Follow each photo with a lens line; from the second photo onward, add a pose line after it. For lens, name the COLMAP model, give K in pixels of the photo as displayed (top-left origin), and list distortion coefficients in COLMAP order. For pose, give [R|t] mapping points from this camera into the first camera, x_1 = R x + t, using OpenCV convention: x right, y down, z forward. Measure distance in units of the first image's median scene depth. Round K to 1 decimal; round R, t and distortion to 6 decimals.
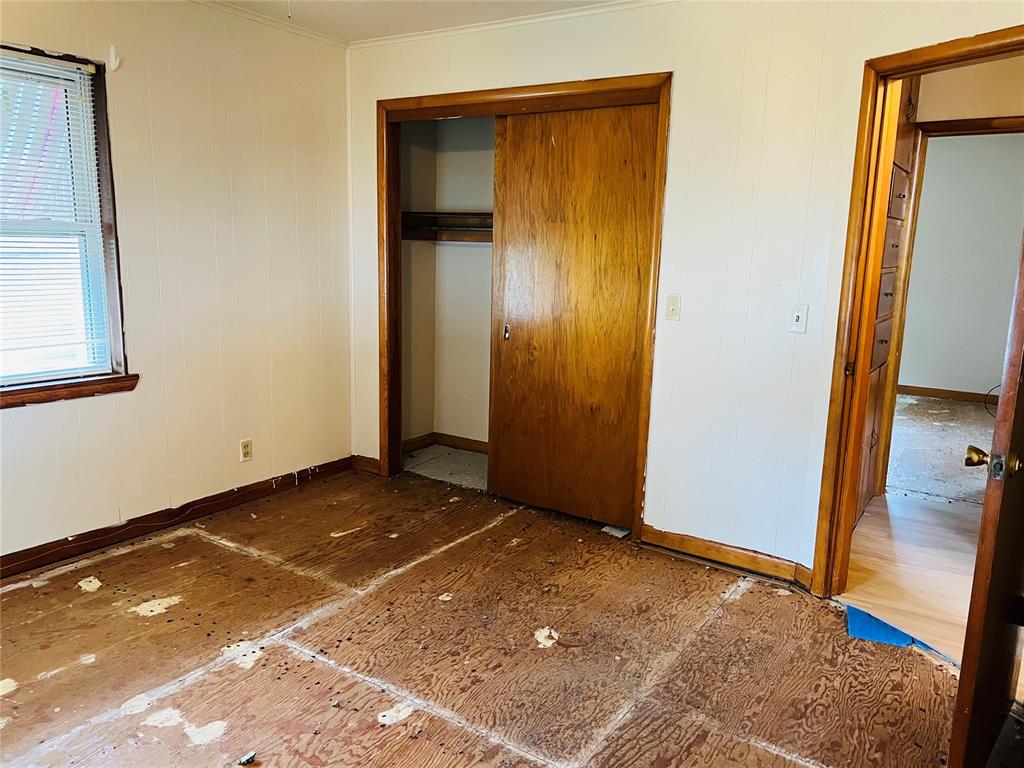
lens RADIAL K [[772.1, 0, 513.3], [0, 772.1, 385.0], [0, 0, 1]] dist [0.051468, -0.064236]
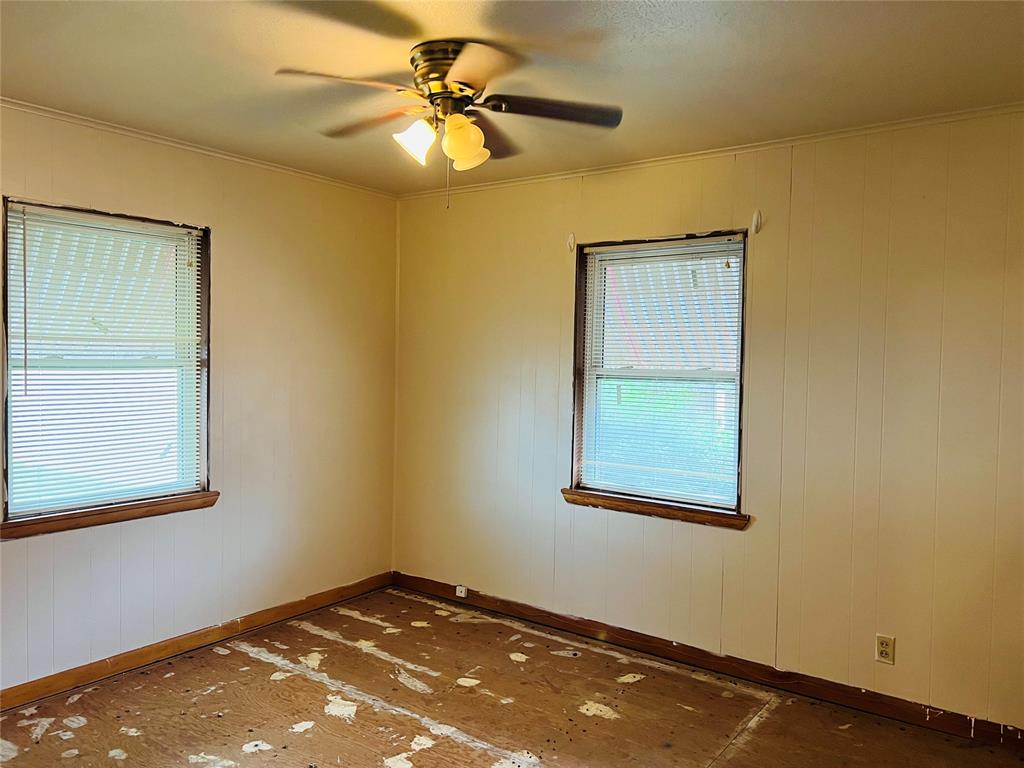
lens RADIAL K [[772.1, 0, 504.4], [0, 772.1, 383.9], [0, 0, 1]] dist [0.051468, -0.064236]
pose [[-0.062488, 0.003174, -0.998041, 0.562513], [-0.195053, 0.980673, 0.015331, -0.139913], [0.978800, 0.195629, -0.060661, 0.731100]]
